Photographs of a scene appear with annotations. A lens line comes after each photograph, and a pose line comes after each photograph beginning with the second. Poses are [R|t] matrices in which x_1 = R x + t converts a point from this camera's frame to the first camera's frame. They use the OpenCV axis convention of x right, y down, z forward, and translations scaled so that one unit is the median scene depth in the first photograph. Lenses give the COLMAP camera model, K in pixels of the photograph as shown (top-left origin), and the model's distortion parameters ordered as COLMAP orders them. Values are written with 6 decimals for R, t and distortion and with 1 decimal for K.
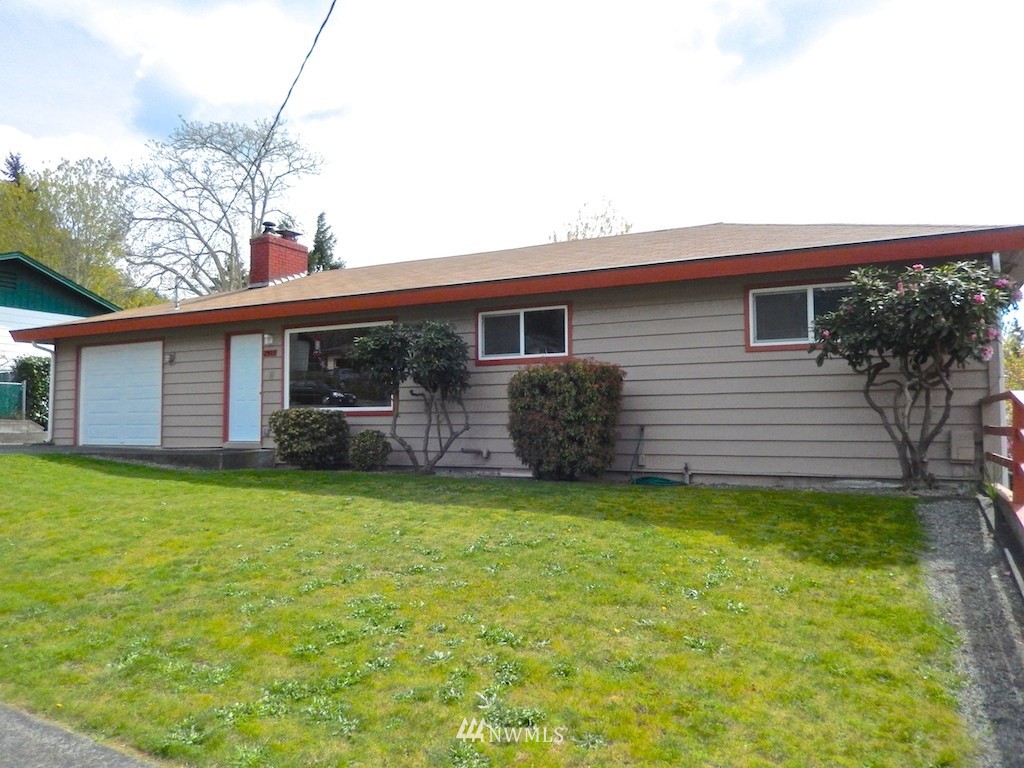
lens RADIAL K [[774.0, 0, 512.3], [0, 774.0, 381.4], [0, 0, 1]] dist [0.000027, -0.000125]
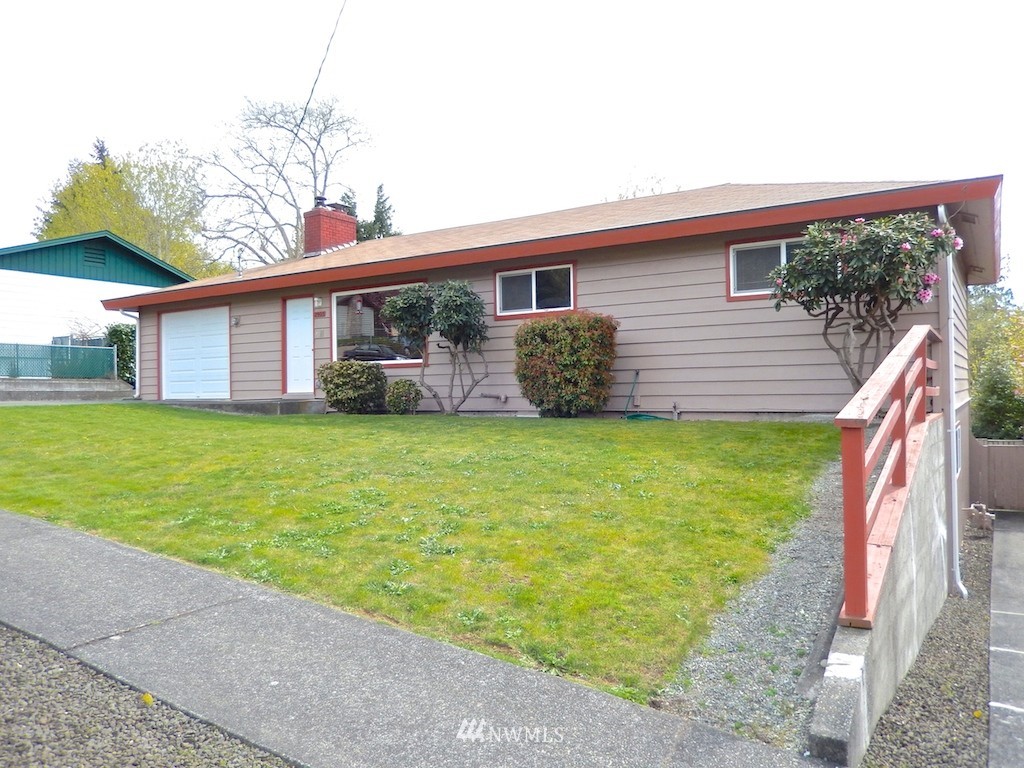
lens RADIAL K [[774.0, 0, 509.7], [0, 774.0, 381.4], [0, 0, 1]] dist [0.000027, -0.000125]
pose [[0.995499, -0.011414, -0.094087, 0.085698], [0.015529, 0.998949, 0.043129, 0.021129], [0.093495, -0.044396, 0.994629, -0.127436]]
